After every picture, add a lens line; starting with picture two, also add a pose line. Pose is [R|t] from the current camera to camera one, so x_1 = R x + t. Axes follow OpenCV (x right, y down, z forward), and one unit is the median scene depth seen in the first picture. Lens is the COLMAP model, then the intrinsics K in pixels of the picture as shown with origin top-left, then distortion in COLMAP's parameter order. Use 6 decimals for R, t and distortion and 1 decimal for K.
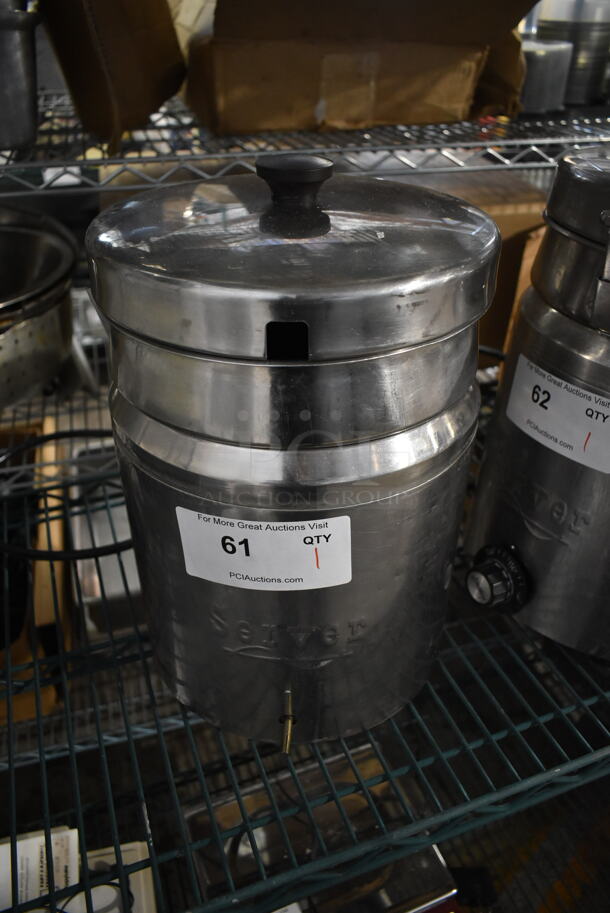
lens RADIAL K [[672.2, 0, 305.0], [0, 672.2, 456.5], [0, 0, 1]] dist [-0.023723, 0.000405]
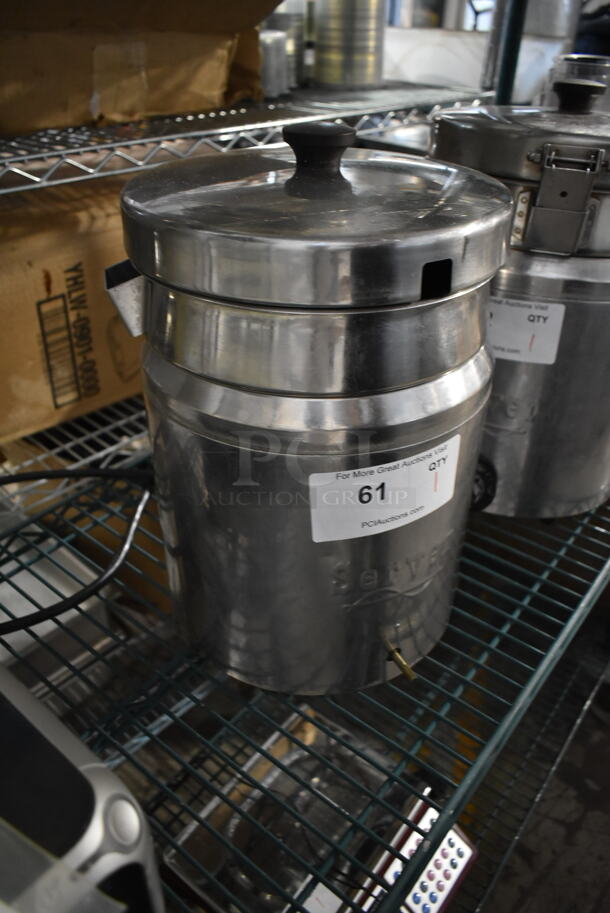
lens RADIAL K [[672.2, 0, 305.0], [0, 672.2, 456.5], [0, 0, 1]] dist [-0.023723, 0.000405]
pose [[0.863450, -0.276917, 0.421628, -0.276165], [0.278195, 0.958654, 0.059913, -0.006233], [-0.420787, 0.065563, 0.904787, 0.041512]]
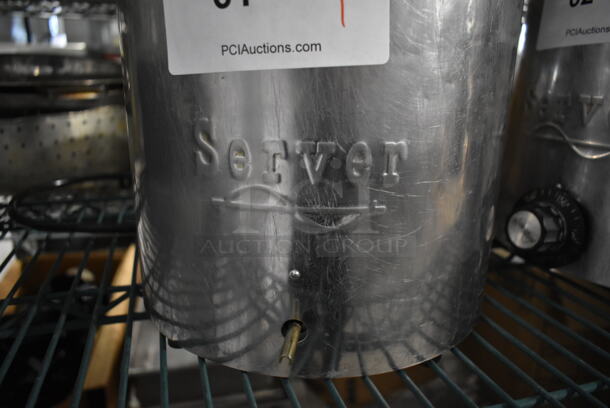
lens RADIAL K [[449.1, 0, 305.0], [0, 449.1, 204.0], [0, 0, 1]] dist [-0.023723, 0.000405]
pose [[0.998313, 0.029893, -0.049779, 0.003584], [-0.042992, 0.956769, -0.287654, 0.217471], [0.039029, 0.289309, 0.956440, 0.273139]]
